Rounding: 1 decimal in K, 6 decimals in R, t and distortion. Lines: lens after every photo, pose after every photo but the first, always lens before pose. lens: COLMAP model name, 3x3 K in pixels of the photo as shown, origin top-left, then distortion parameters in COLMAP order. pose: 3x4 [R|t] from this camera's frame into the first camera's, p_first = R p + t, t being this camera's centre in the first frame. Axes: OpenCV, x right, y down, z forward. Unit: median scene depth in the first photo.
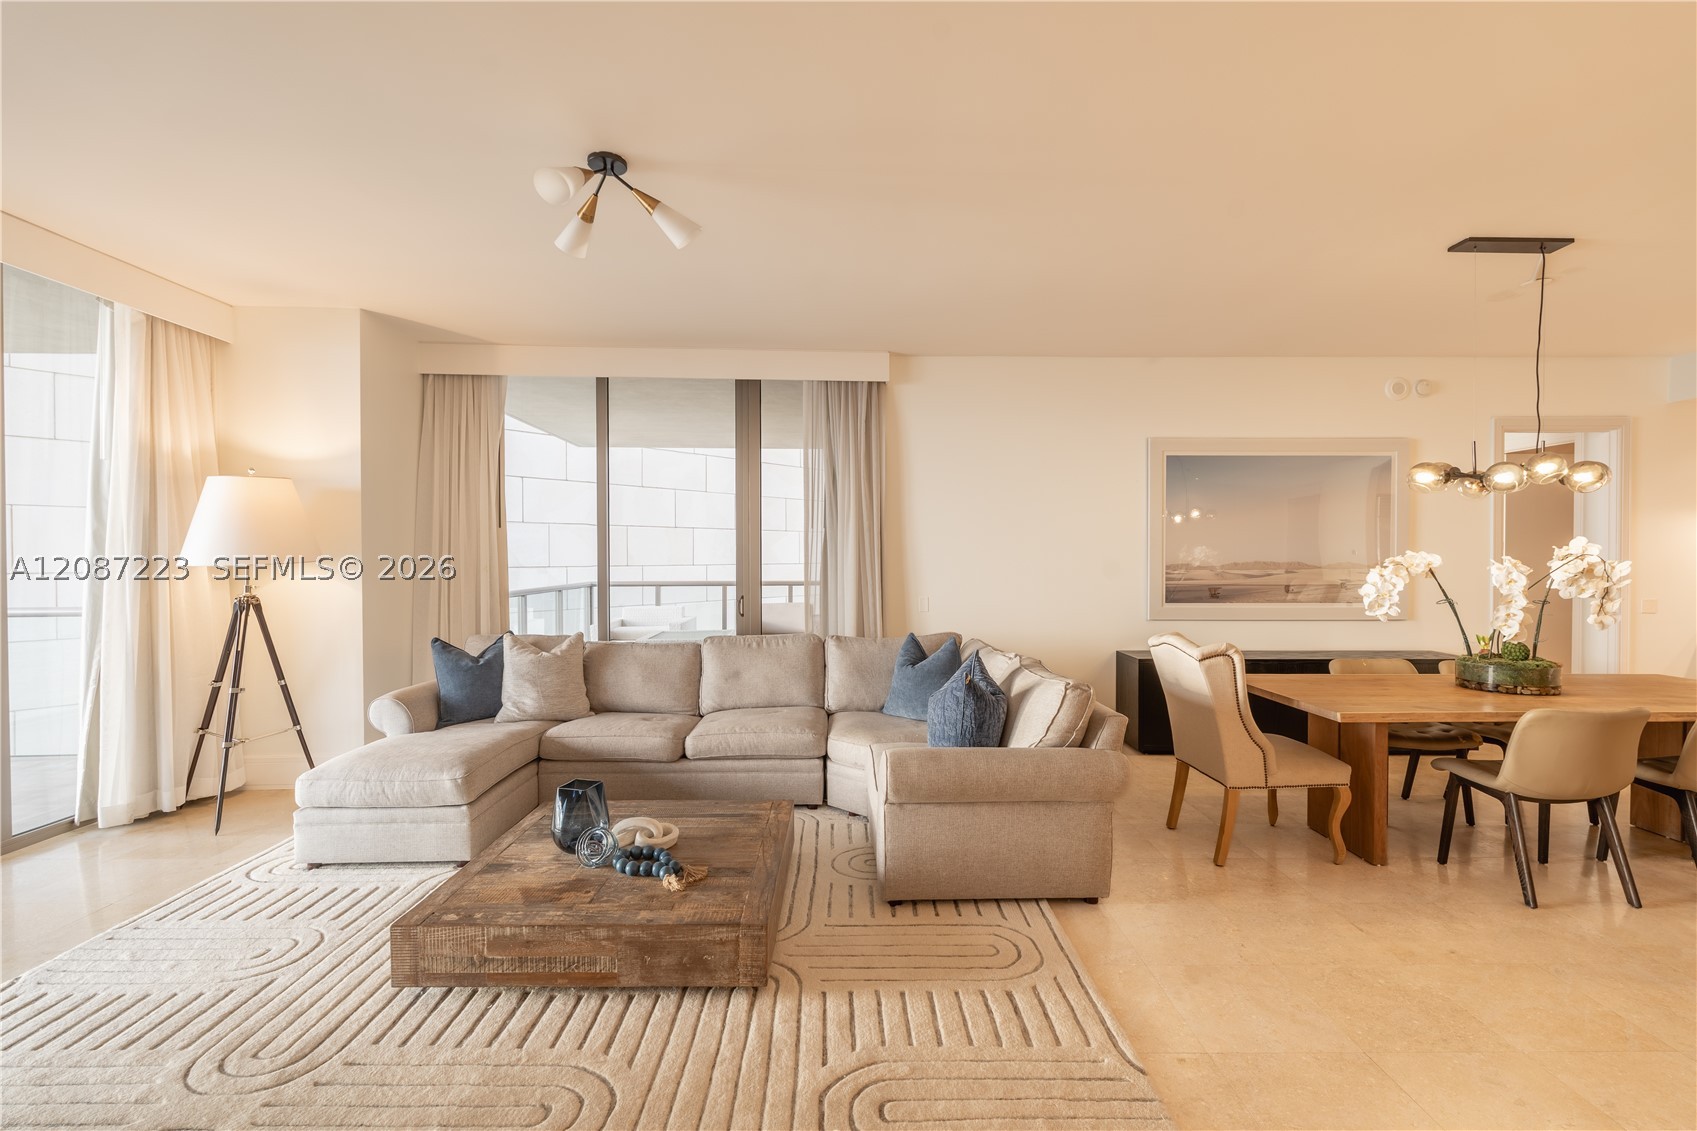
lens RADIAL K [[727.4, 0, 848.5], [0, 727.4, 565.5], [0, 0, 1]] dist [0.007607, 0.000377]
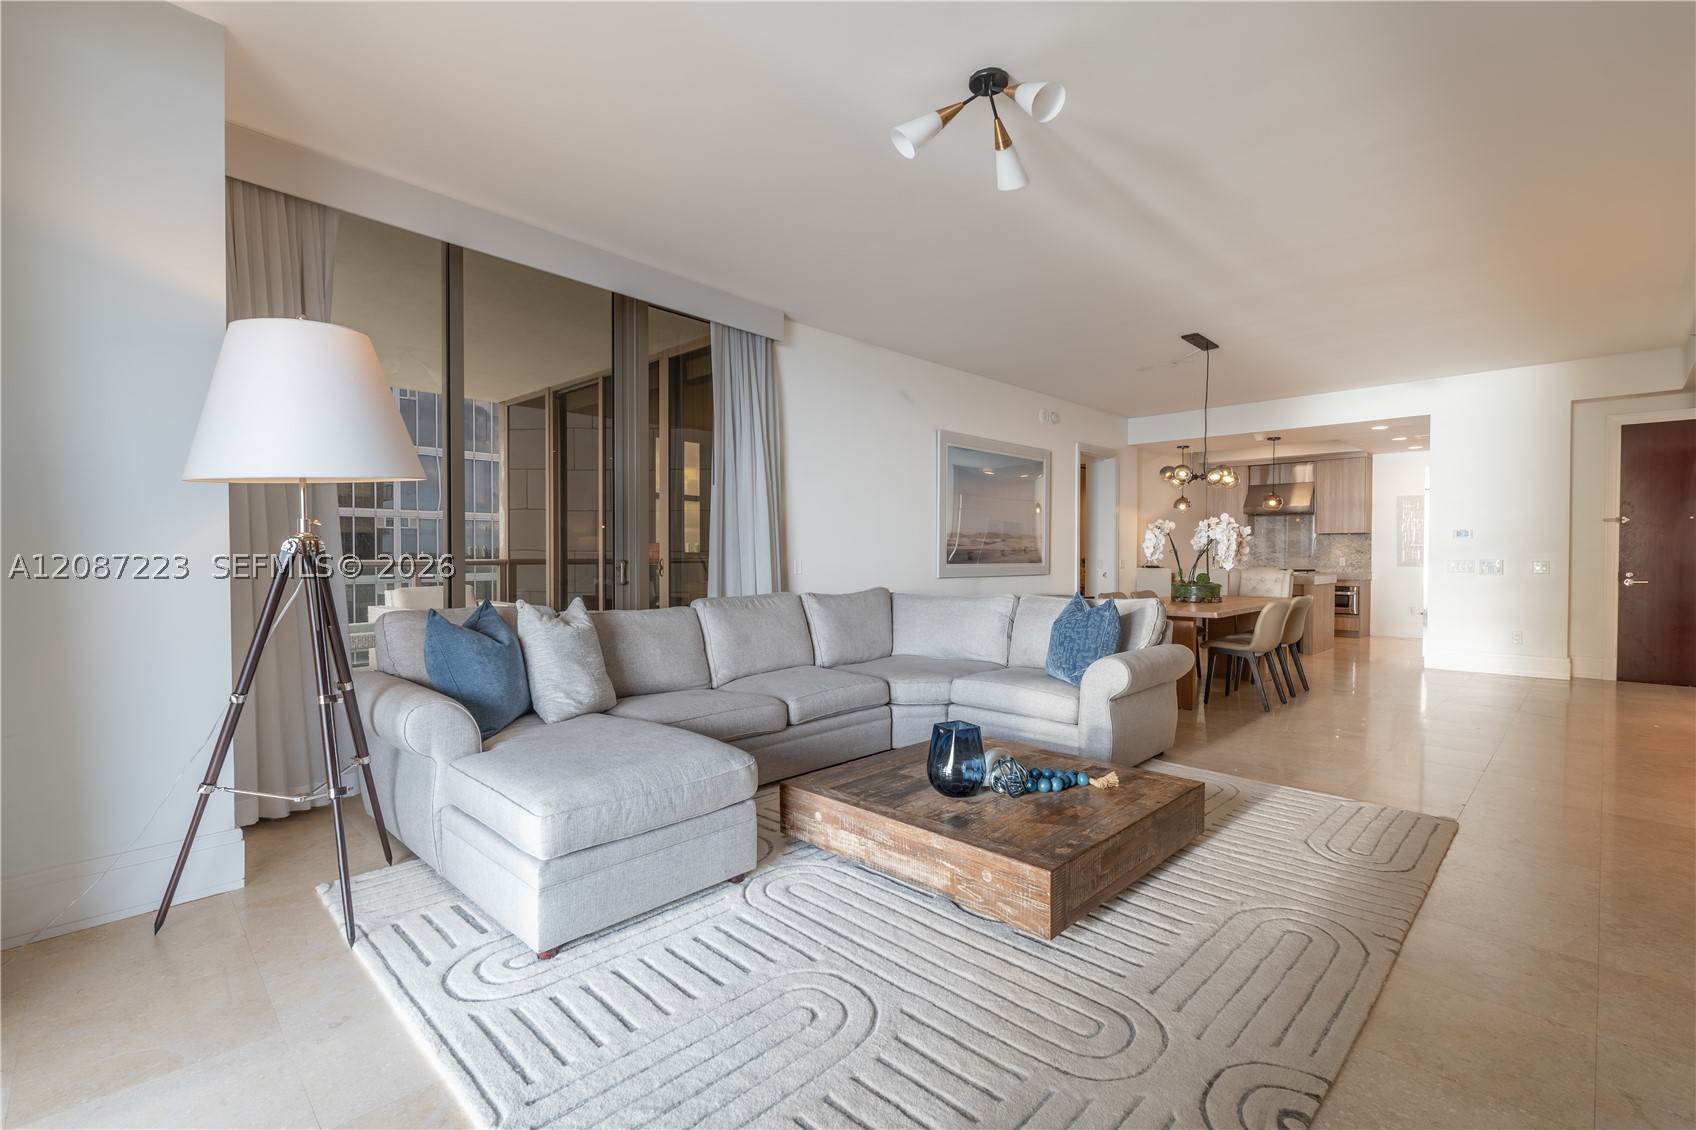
lens RADIAL K [[743.0, 0, 857.3], [0, 743.0, 560.0], [0, 0, 1]] dist [0.024611, 0.000075]
pose [[0.709715, -0.003617, 0.704480, -0.817180], [0.004751, 0.999989, 0.000348, 0.062457], [-0.704473, 0.003100, 0.709724, 0.293802]]
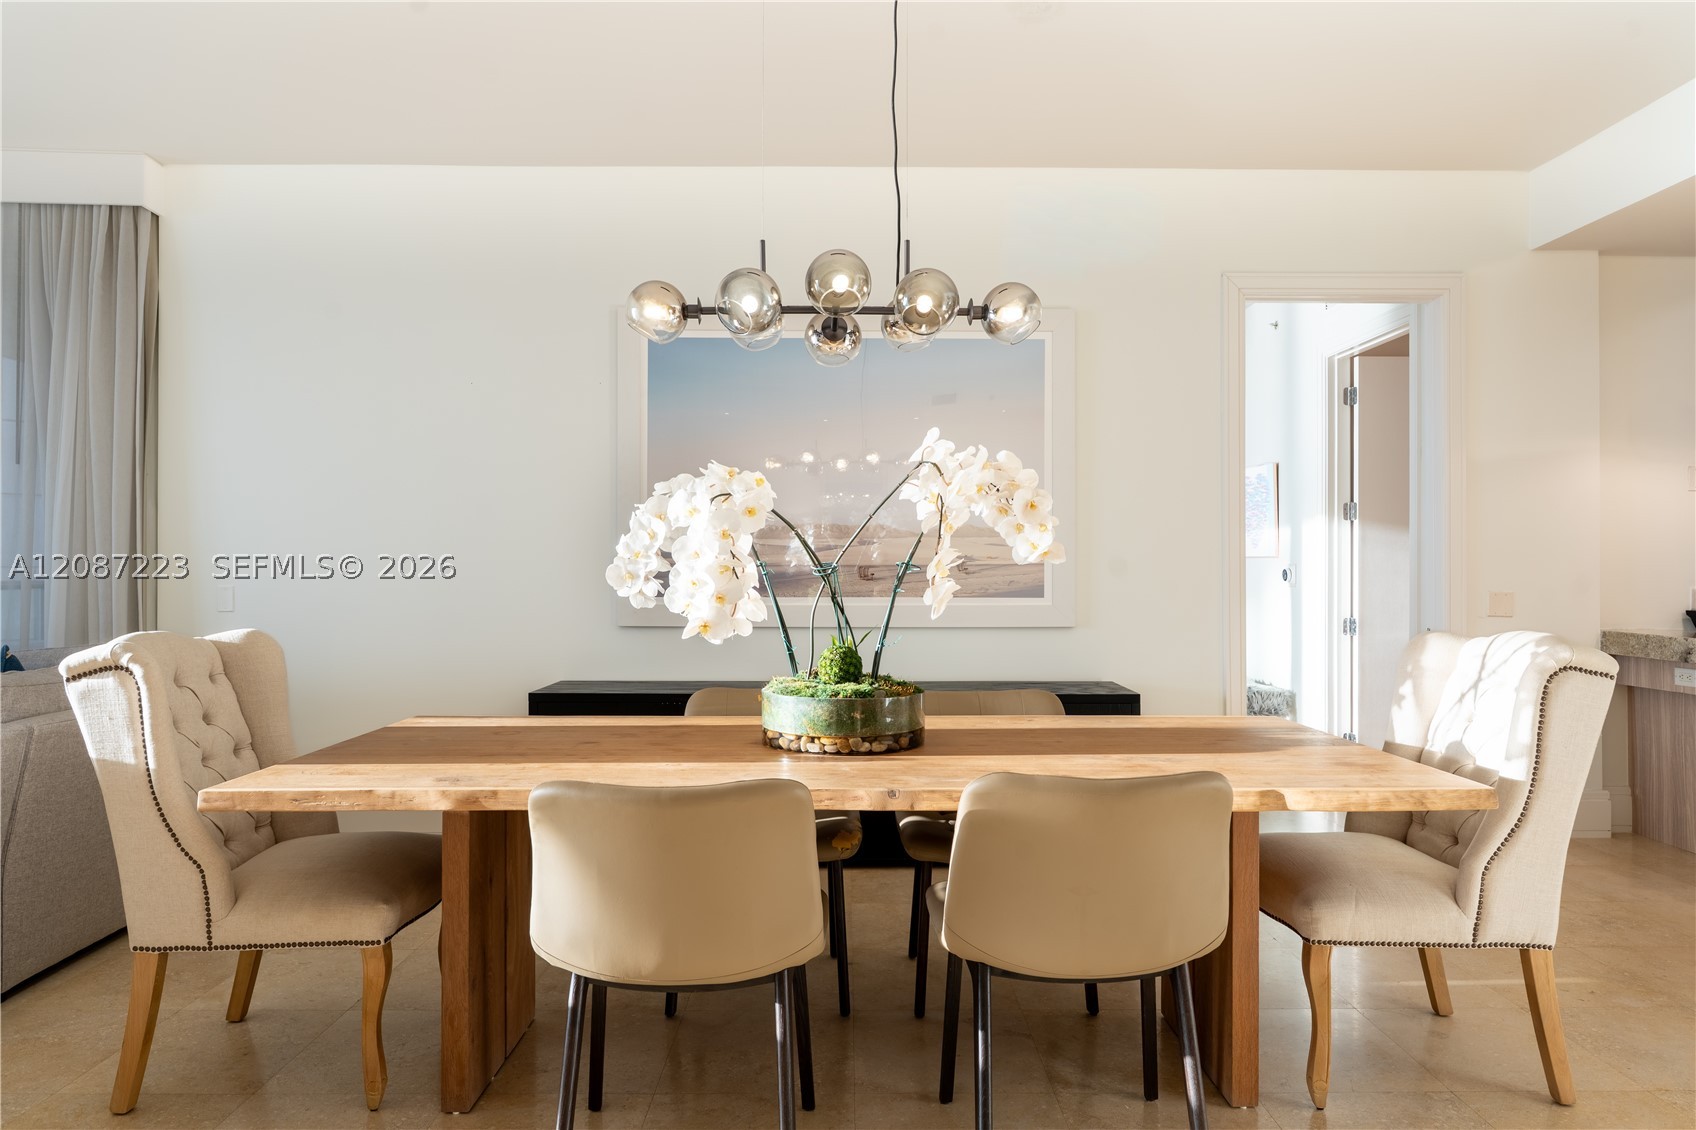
lens RADIAL K [[1076.6, 0, 848.0], [0, 1076.6, 565.0], [0, 0, 1]] dist [0.000855, -0.001940]
pose [[0.999931, 0.003240, 0.011309, 0.828486], [-0.003155, 0.999967, -0.007517, 0.046653], [-0.011333, 0.007481, 0.999908, 0.231410]]
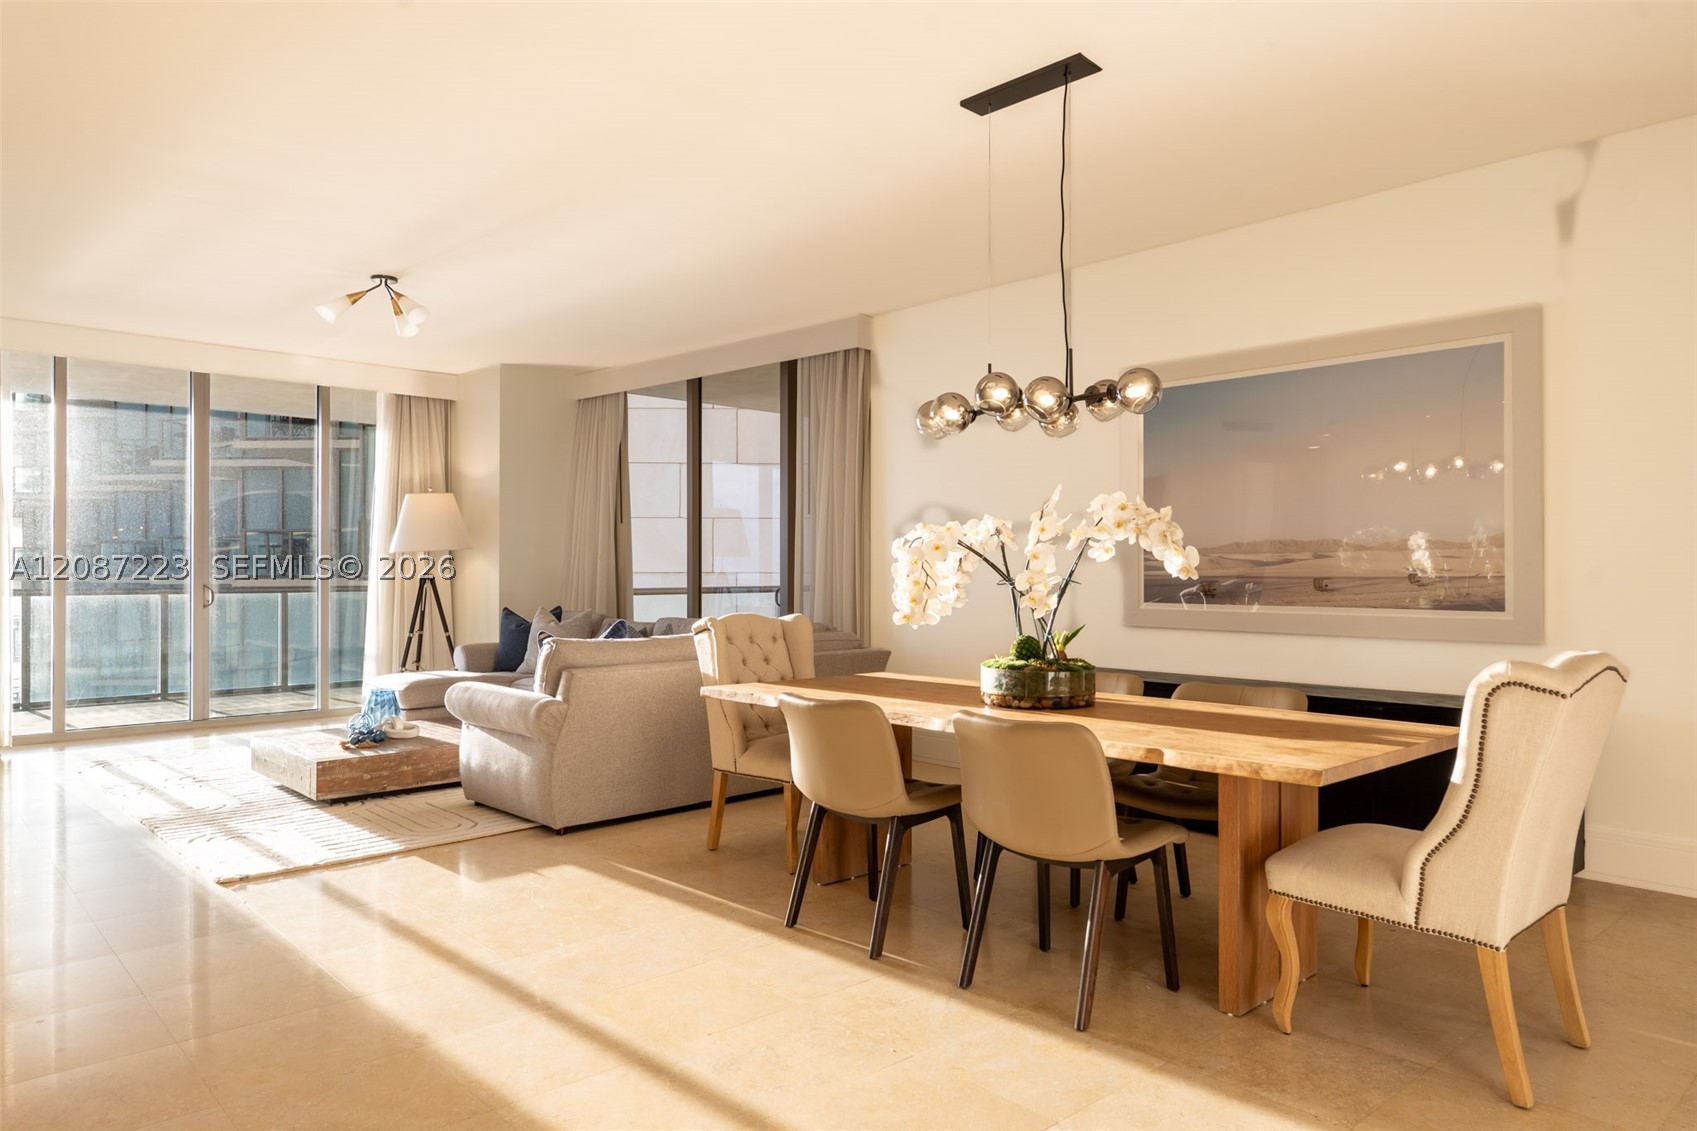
lens RADIAL K [[1116.9, 0, 850.3], [0, 1116.9, 569.2], [0, 0, 1]] dist [0.030358, -0.000897]
pose [[0.676179, 0.001047, -0.736736, 1.480175], [-0.005385, 0.999979, -0.003522, 0.036009], [0.736717, 0.006349, 0.676171, 0.096015]]
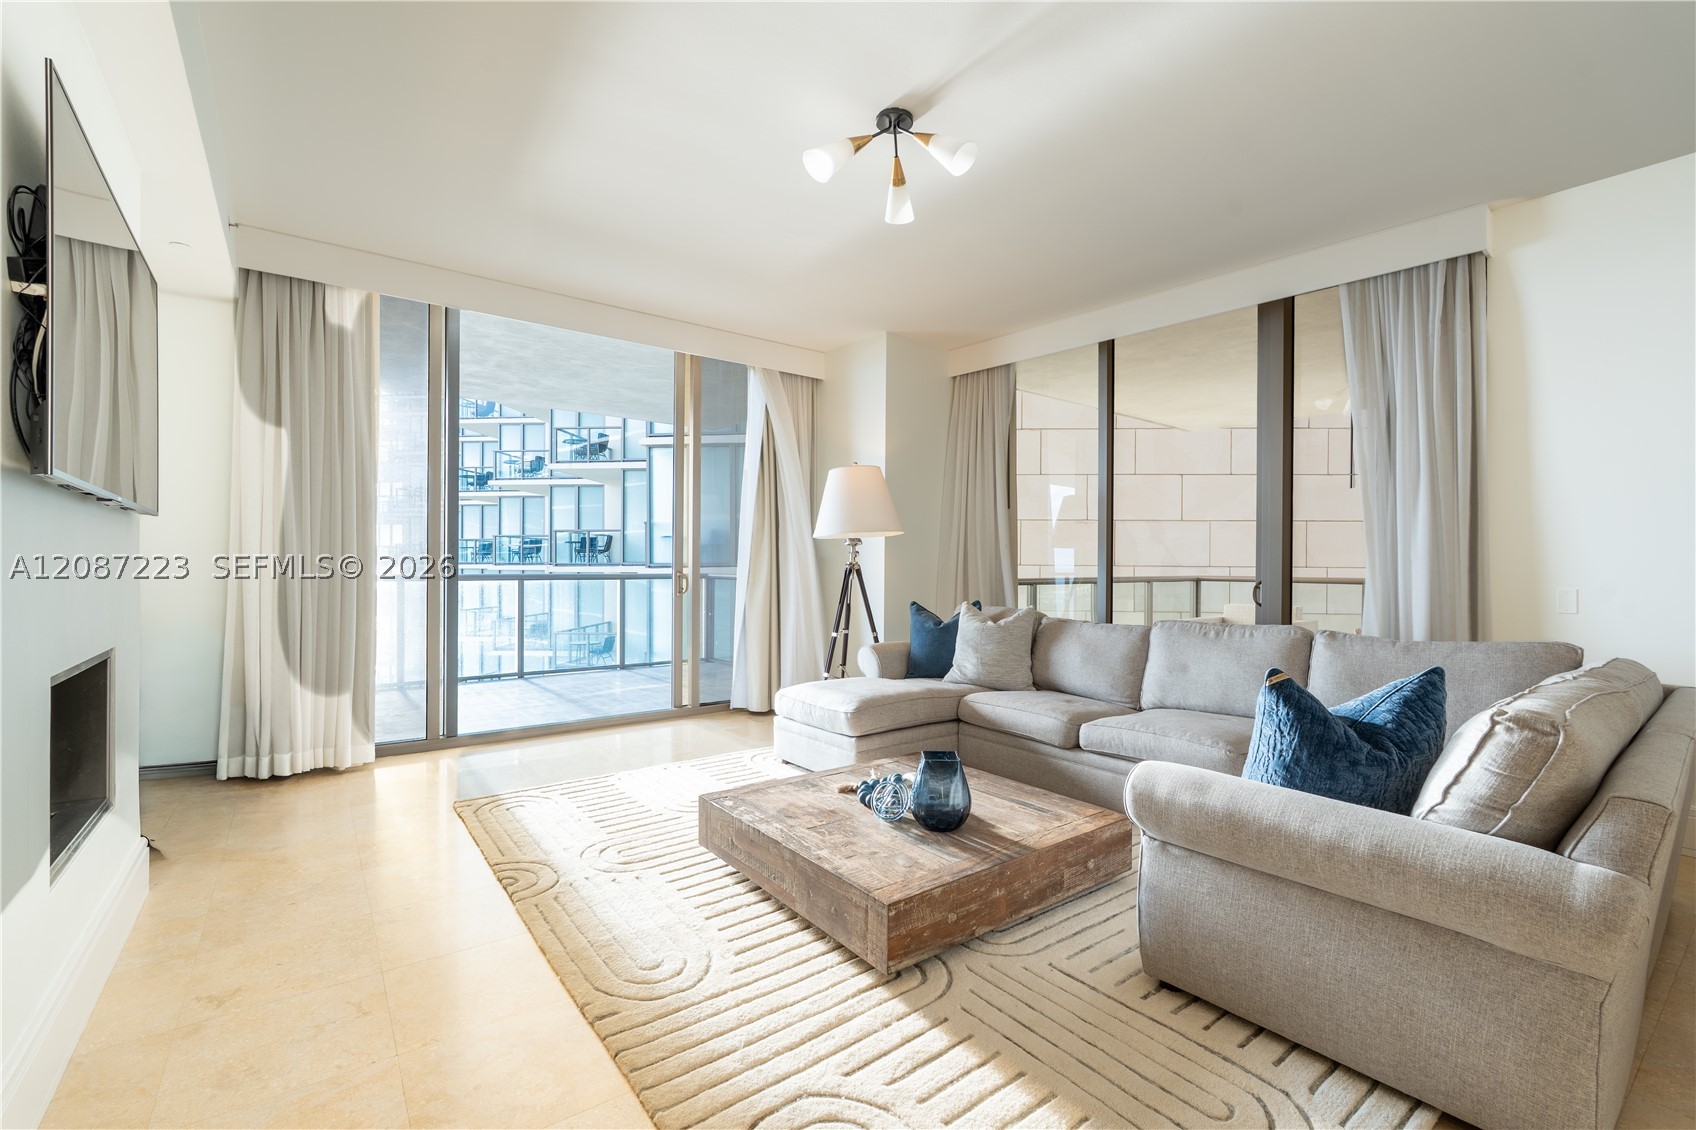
lens RADIAL K [[743.0, 0, 857.3], [0, 743.0, 560.0], [0, 0, 1]] dist [0.024611, 0.000075]
pose [[0.610670, 0.002075, -0.791883, 0.330578], [-0.013252, 0.999883, -0.007599, 0.048154], [0.791774, 0.015134, 0.610626, 0.235549]]
